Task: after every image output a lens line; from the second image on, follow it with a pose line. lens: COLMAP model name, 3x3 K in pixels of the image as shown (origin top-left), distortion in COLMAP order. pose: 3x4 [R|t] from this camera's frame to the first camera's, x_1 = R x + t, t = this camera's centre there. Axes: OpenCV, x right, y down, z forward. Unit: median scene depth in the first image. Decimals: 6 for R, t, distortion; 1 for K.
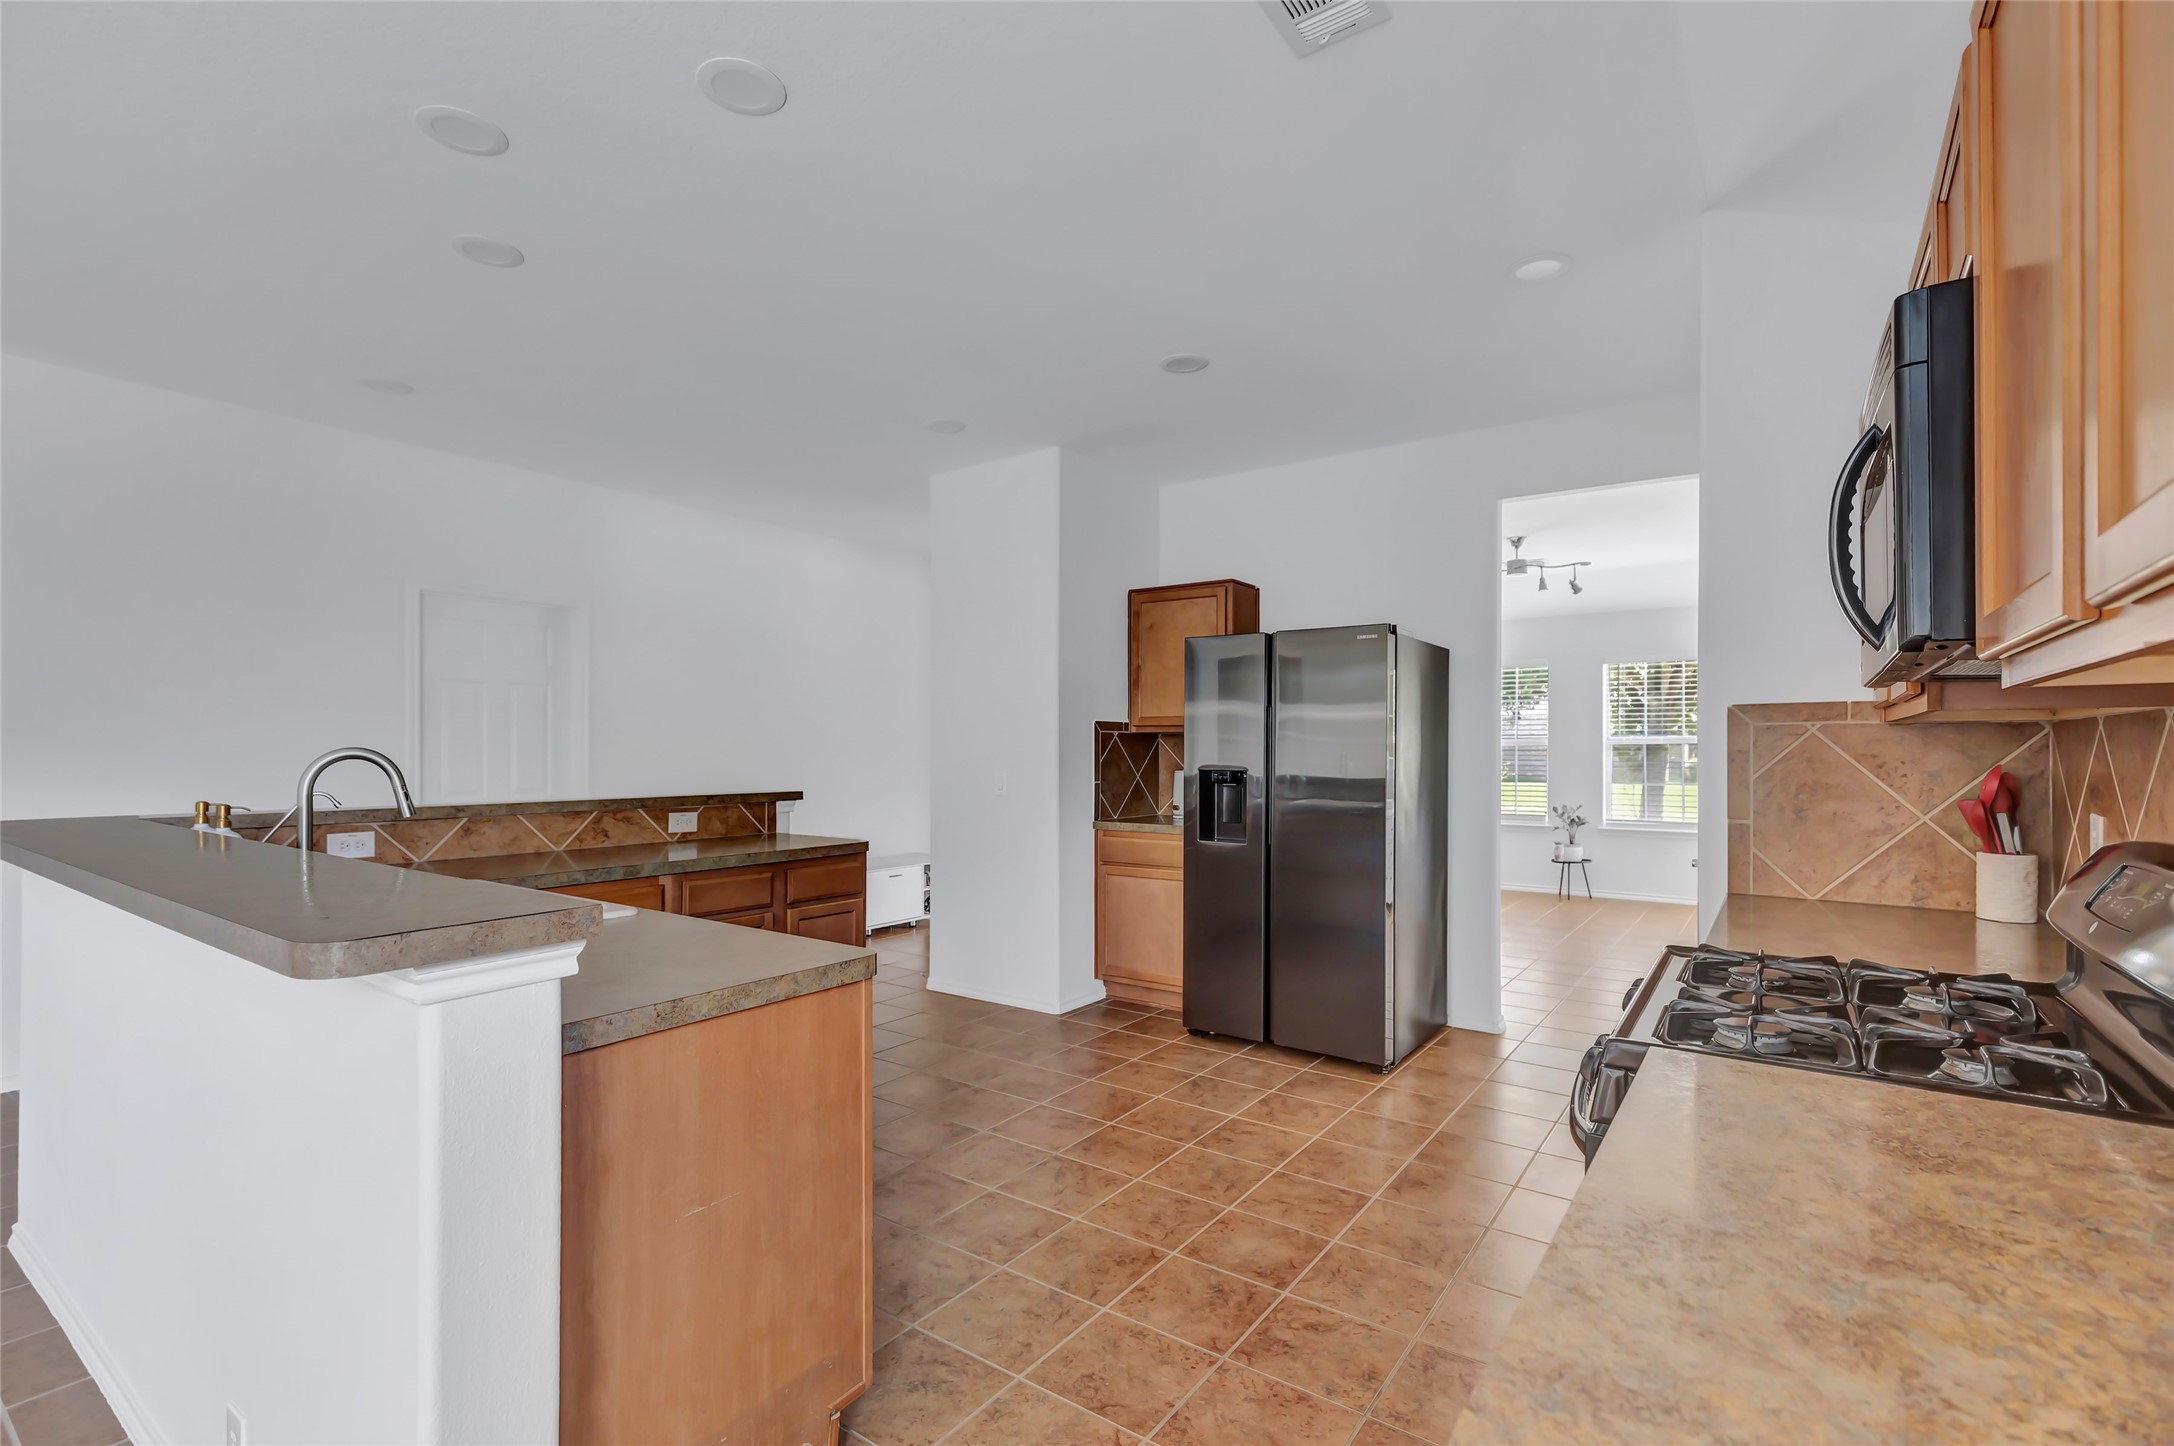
lens RADIAL K [[992.0, 0, 1079.0], [0, 992.0, 754.4], [0, 0, 1]] dist [0.002352, 0.000482]
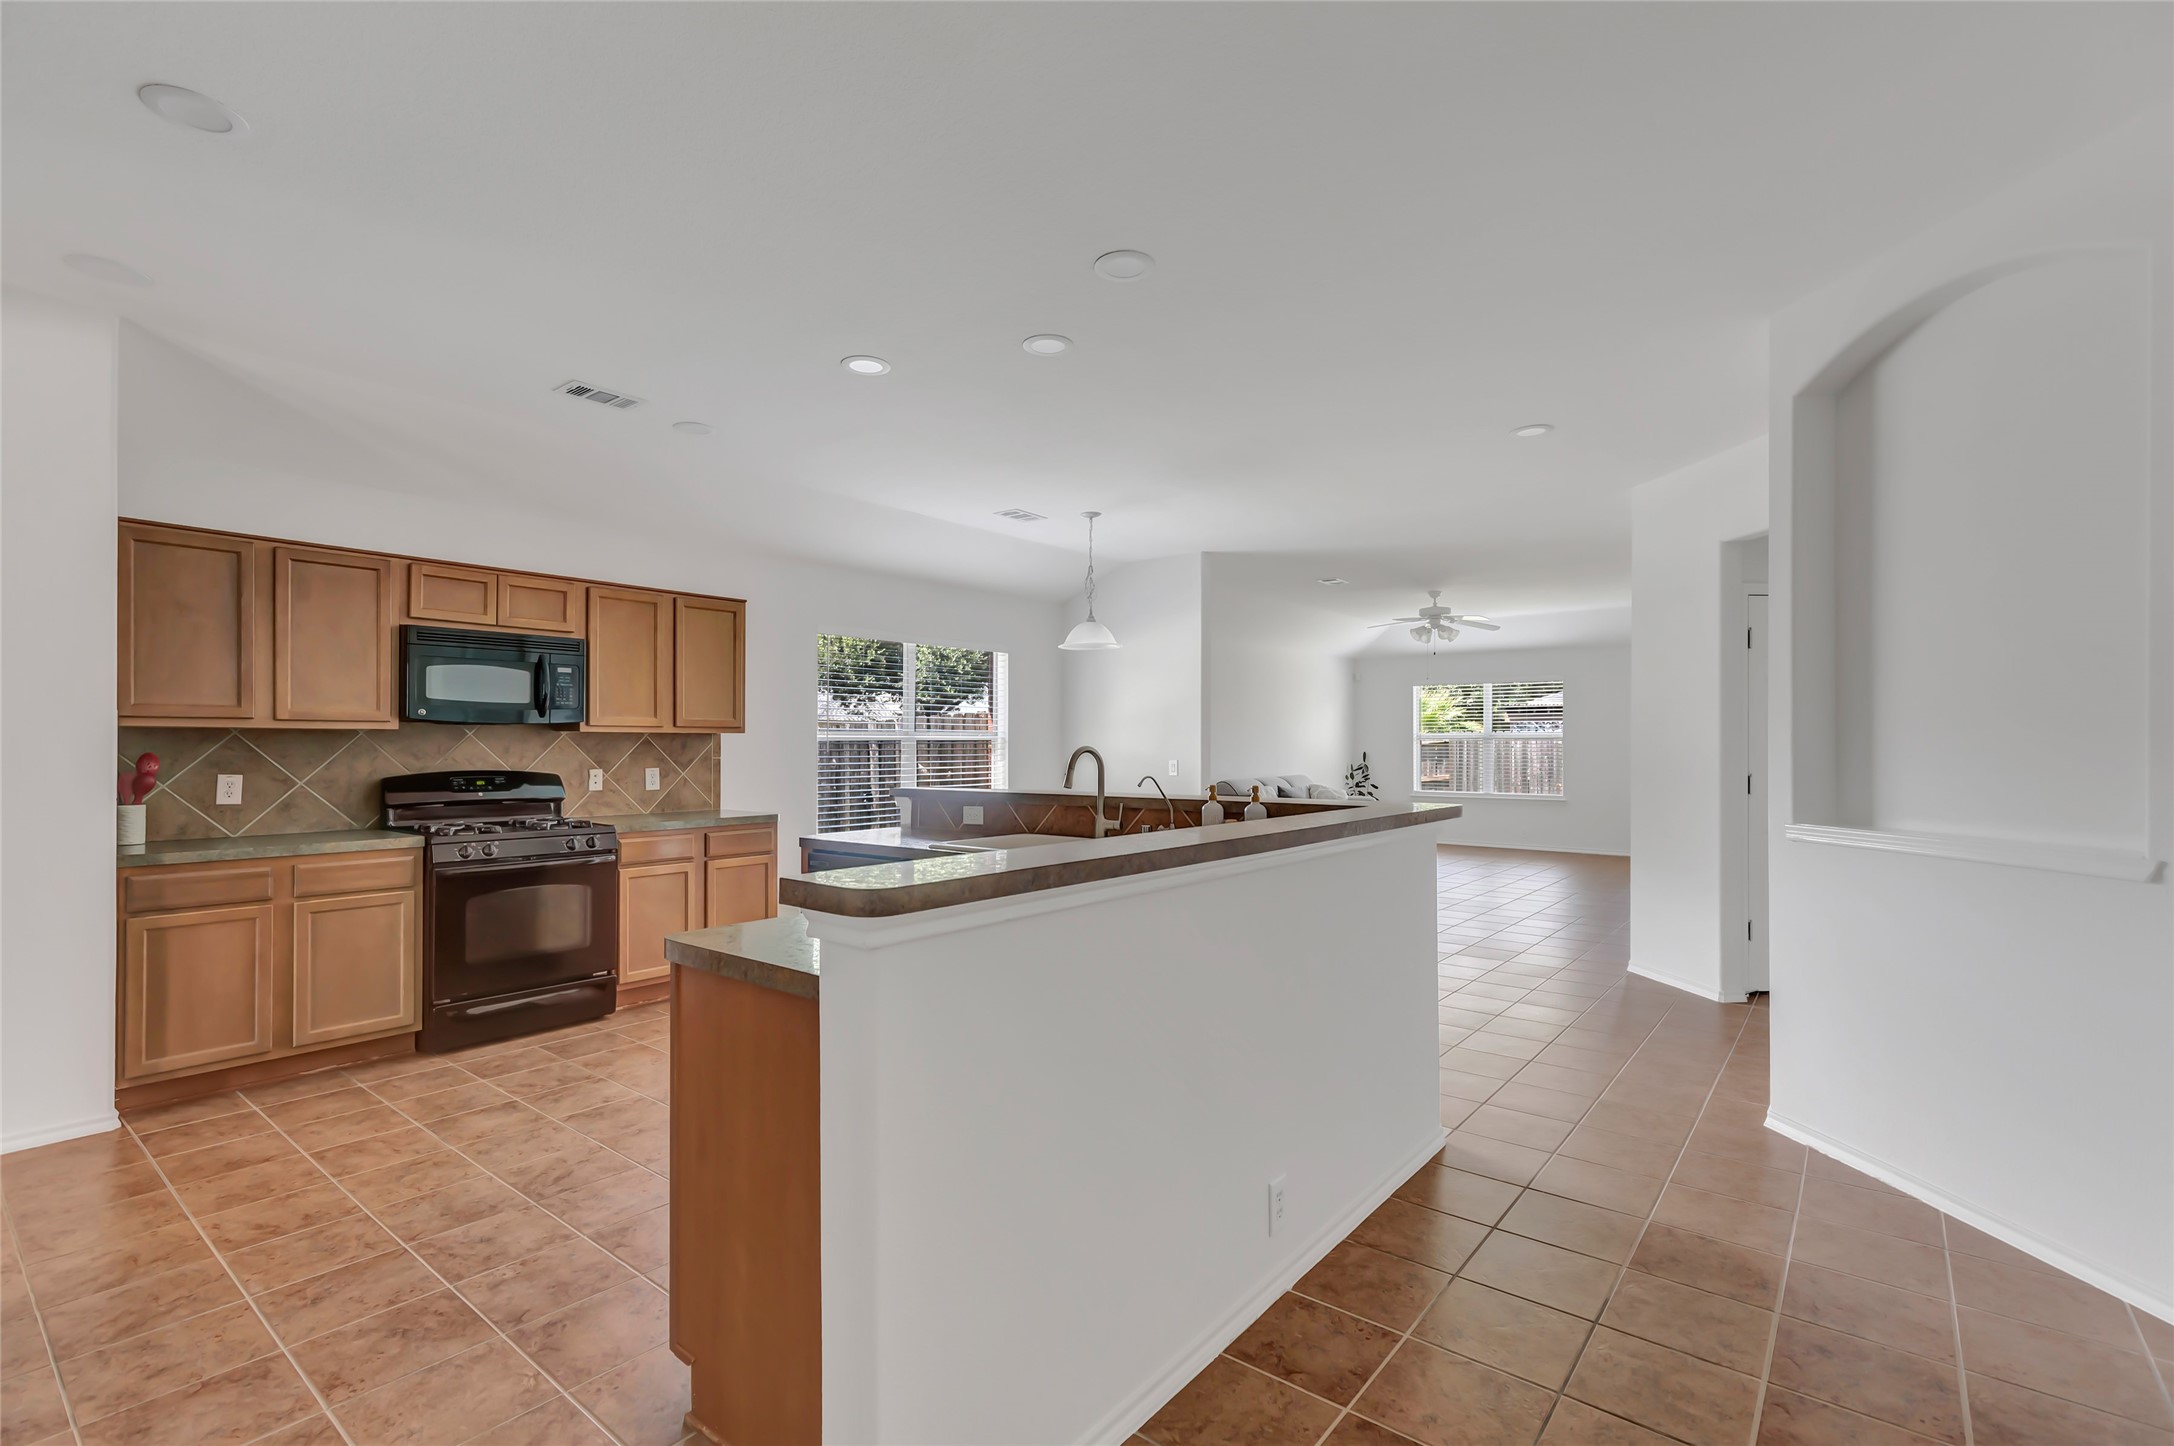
lens RADIAL K [[1001.7, 0, 1080.0], [0, 1001.7, 738.4], [0, 0, 1]] dist [-0.000532, 0.000428]
pose [[-0.998797, 0.001836, 0.049006, -0.520334], [0.001475, 0.999972, -0.007391, -0.000722], [-0.049018, -0.007310, -0.998771, 1.766559]]
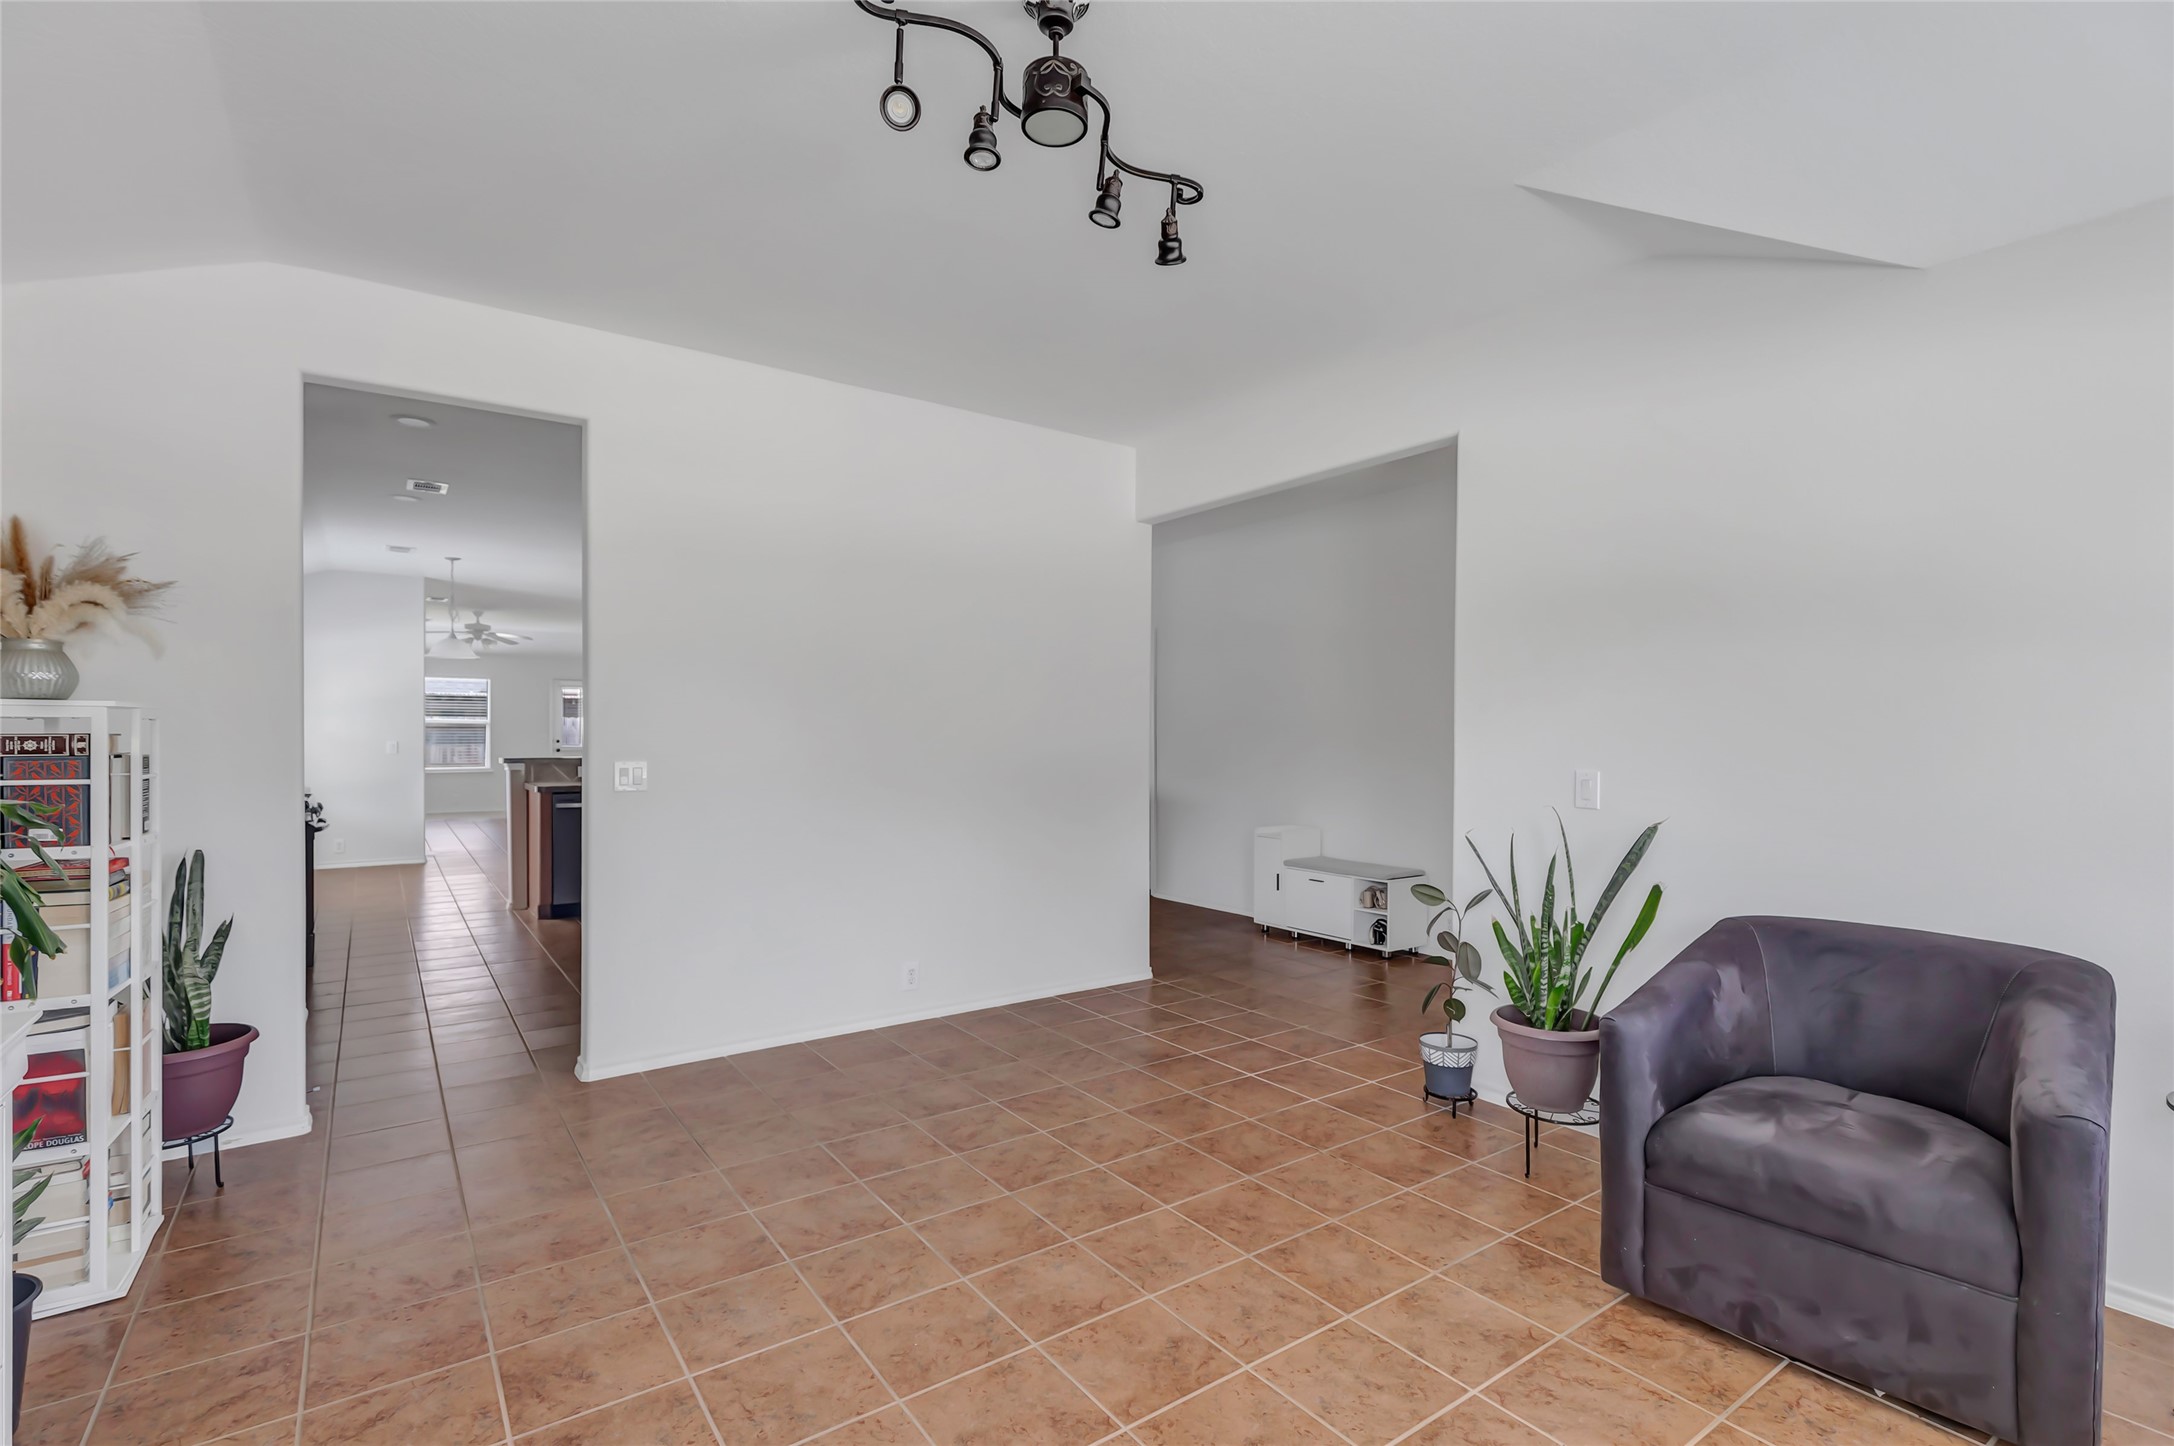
lens RADIAL K [[1004.3, 0, 1066.6], [0, 1004.3, 725.2], [0, 0, 1]] dist [-0.001473, -0.000071]
pose [[-0.329971, -0.002614, -0.943987, 1.419688], [-0.002842, 0.999994, -0.001776, -0.015289], [0.943987, 0.002097, -0.329977, 2.186744]]
